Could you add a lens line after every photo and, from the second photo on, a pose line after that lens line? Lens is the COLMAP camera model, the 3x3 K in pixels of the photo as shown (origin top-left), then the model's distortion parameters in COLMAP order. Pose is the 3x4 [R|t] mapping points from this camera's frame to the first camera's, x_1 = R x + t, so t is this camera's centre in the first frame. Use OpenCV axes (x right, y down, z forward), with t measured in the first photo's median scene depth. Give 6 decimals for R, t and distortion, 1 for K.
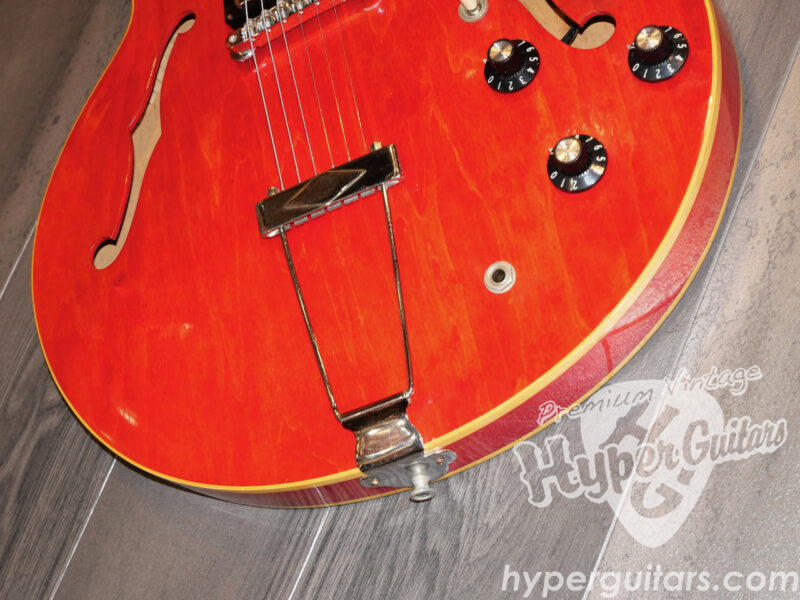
lens RADIAL K [[1489.1, 0, 401.3], [0, 1489.1, 295.9], [0, 0, 1]] dist [-0.022275, 0.000000]
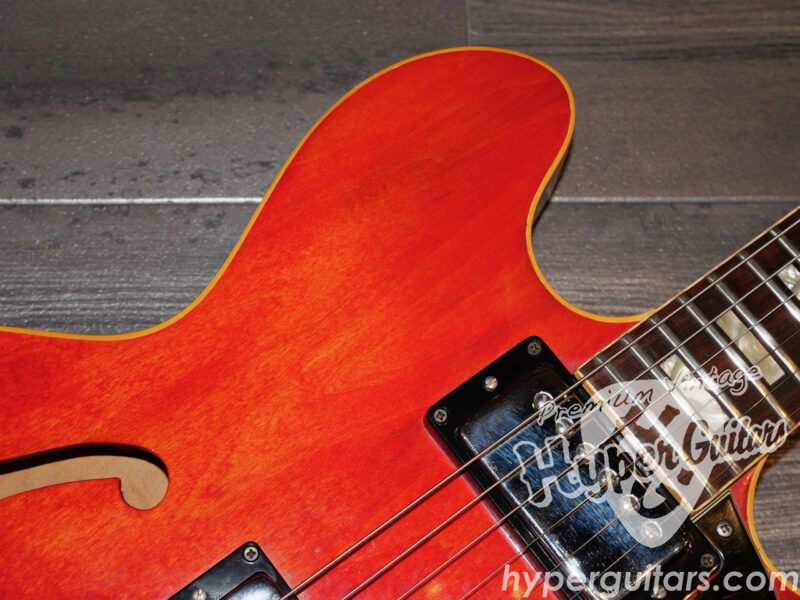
lens RADIAL K [[1489.1, 0, 395.2], [0, 1489.1, 297.9], [0, 0, 1]] dist [-0.022275, 0.000000]
pose [[0.374893, 0.898351, 0.228955, -0.334502], [-0.920920, 0.332477, 0.203382, -0.453438], [0.106586, -0.287096, 0.951953, 0.633837]]
